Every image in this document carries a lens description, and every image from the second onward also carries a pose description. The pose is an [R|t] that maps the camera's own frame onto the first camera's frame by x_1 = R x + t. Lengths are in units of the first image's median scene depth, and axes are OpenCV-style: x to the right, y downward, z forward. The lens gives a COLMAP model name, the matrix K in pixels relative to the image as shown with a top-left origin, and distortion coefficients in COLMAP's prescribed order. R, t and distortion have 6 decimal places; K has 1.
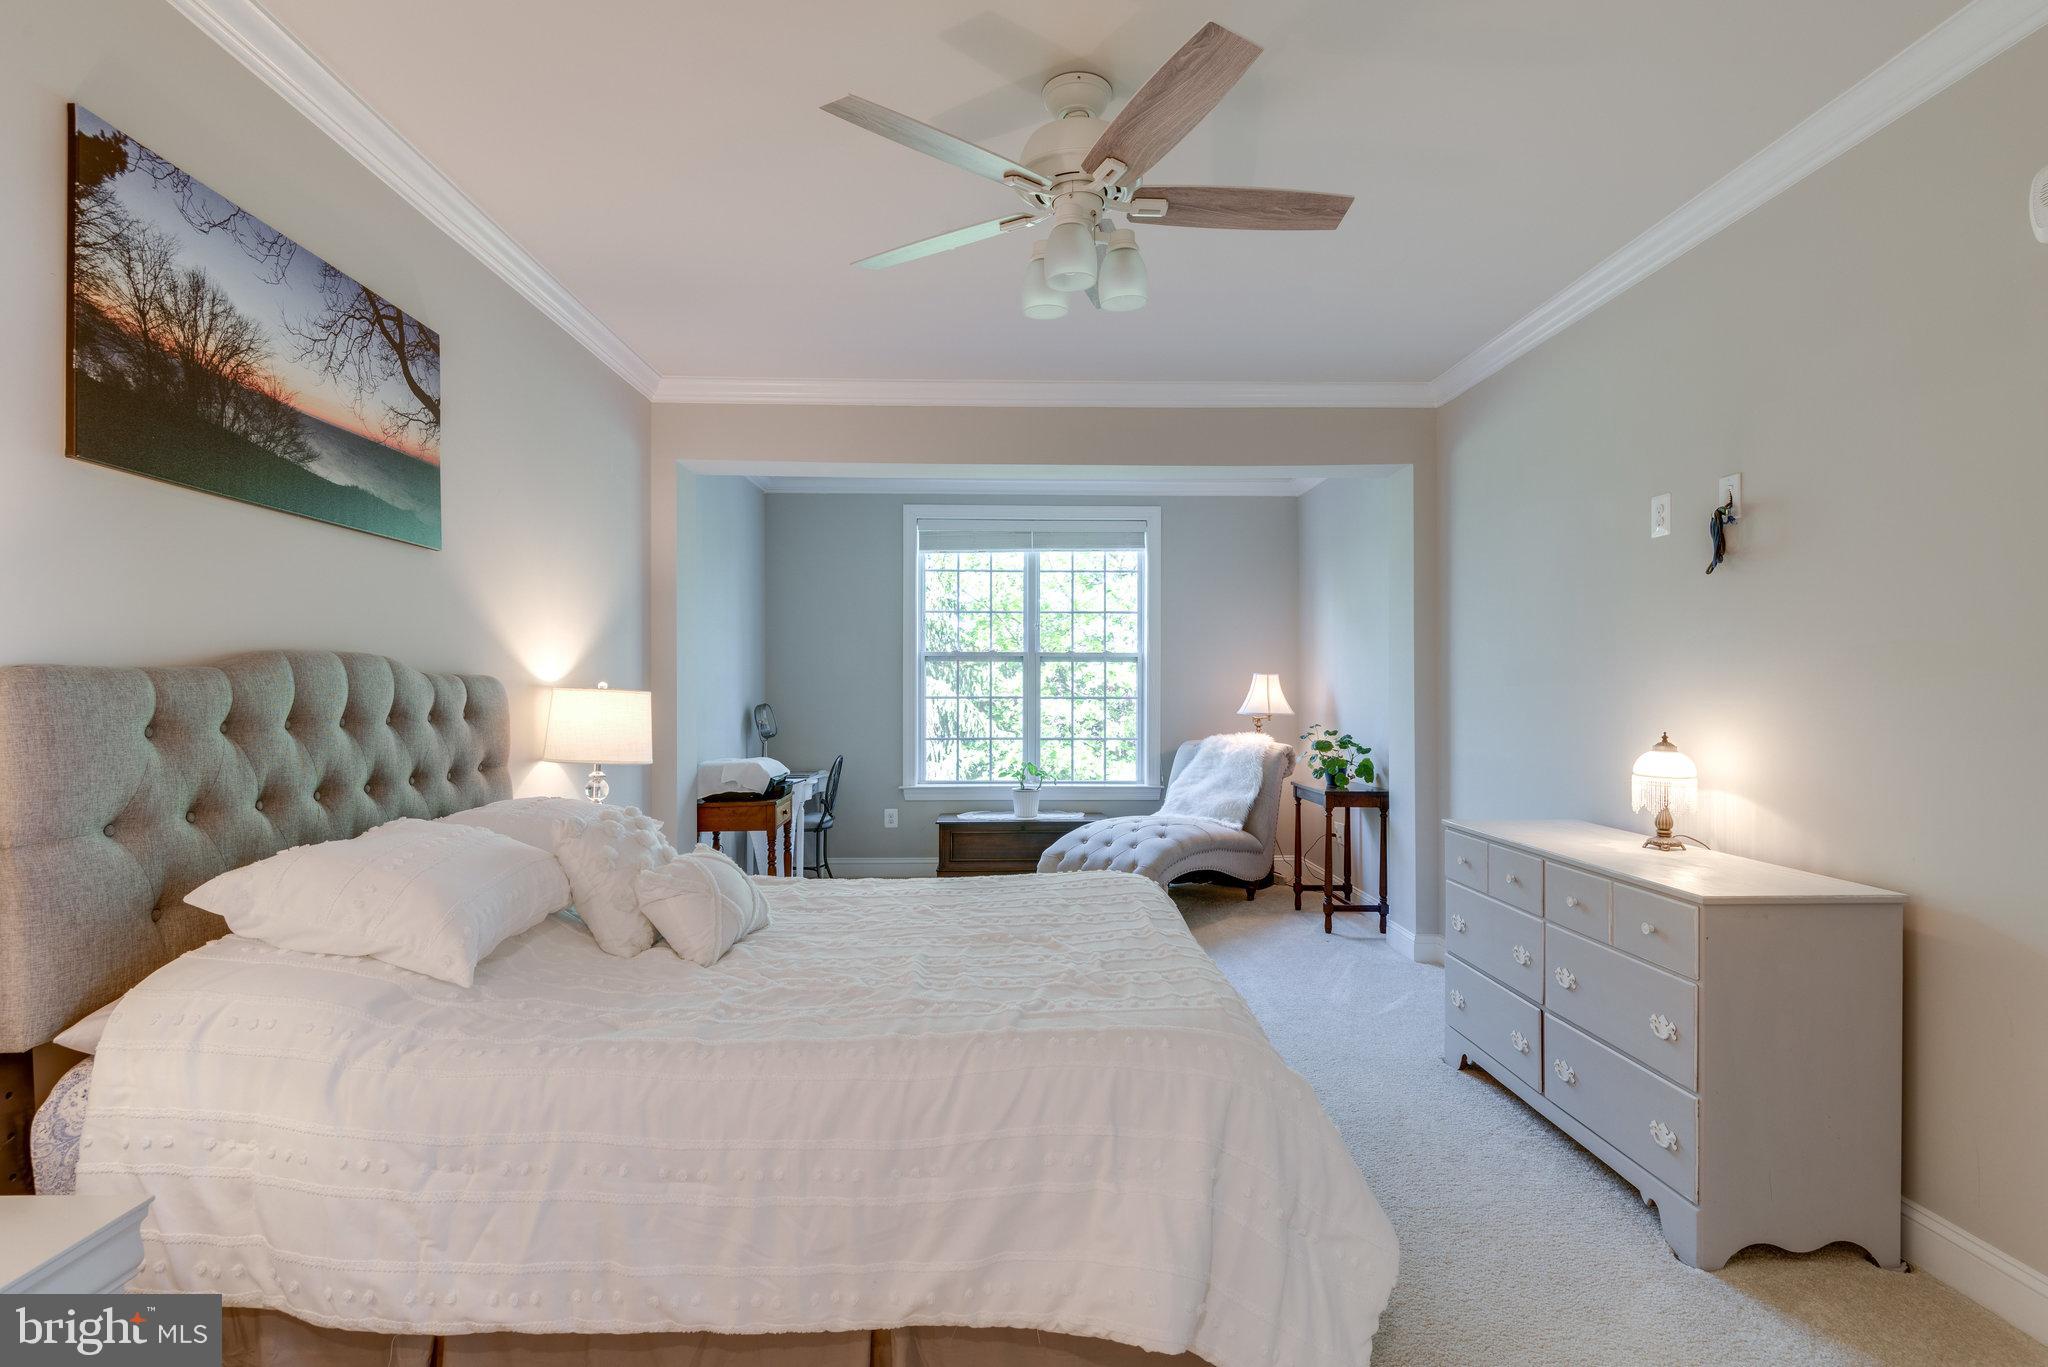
lens RADIAL K [[982.1, 0, 1028.5], [0, 982.1, 695.1], [0, 0, 1]] dist [0.024919, -0.018339]
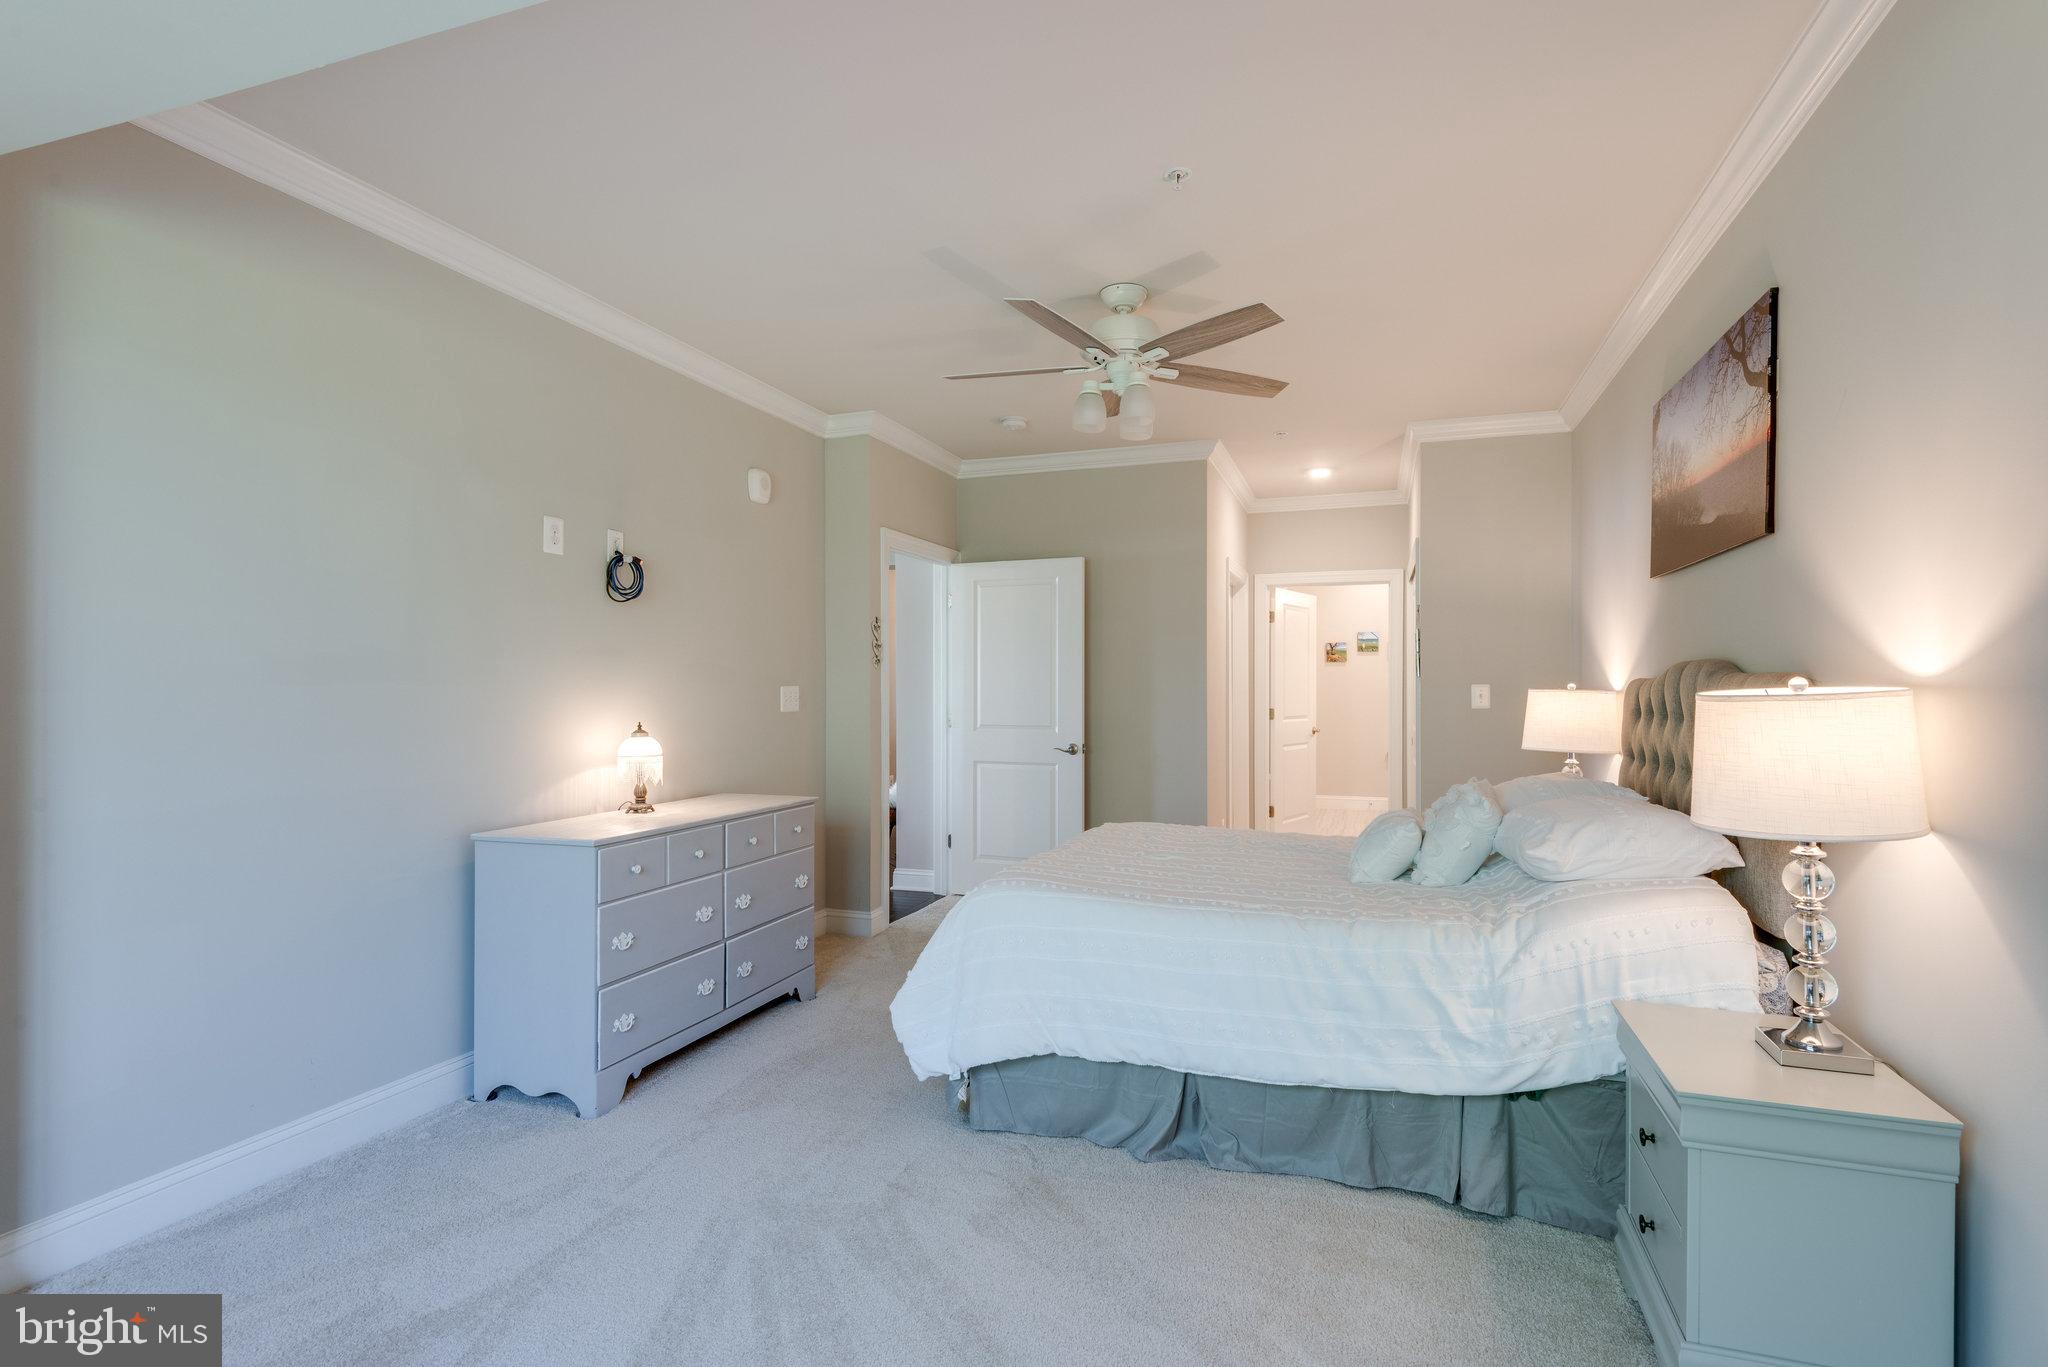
lens RADIAL K [[982.1, 0, 1028.6], [0, 982.1, 693.8], [0, 0, 1]] dist [0.024919, -0.018339]
pose [[-0.923334, -0.002009, 0.383992, -0.327478], [-0.001453, 0.999997, 0.001736, -0.003231], [-0.383994, 0.001045, -0.923335, 2.023224]]
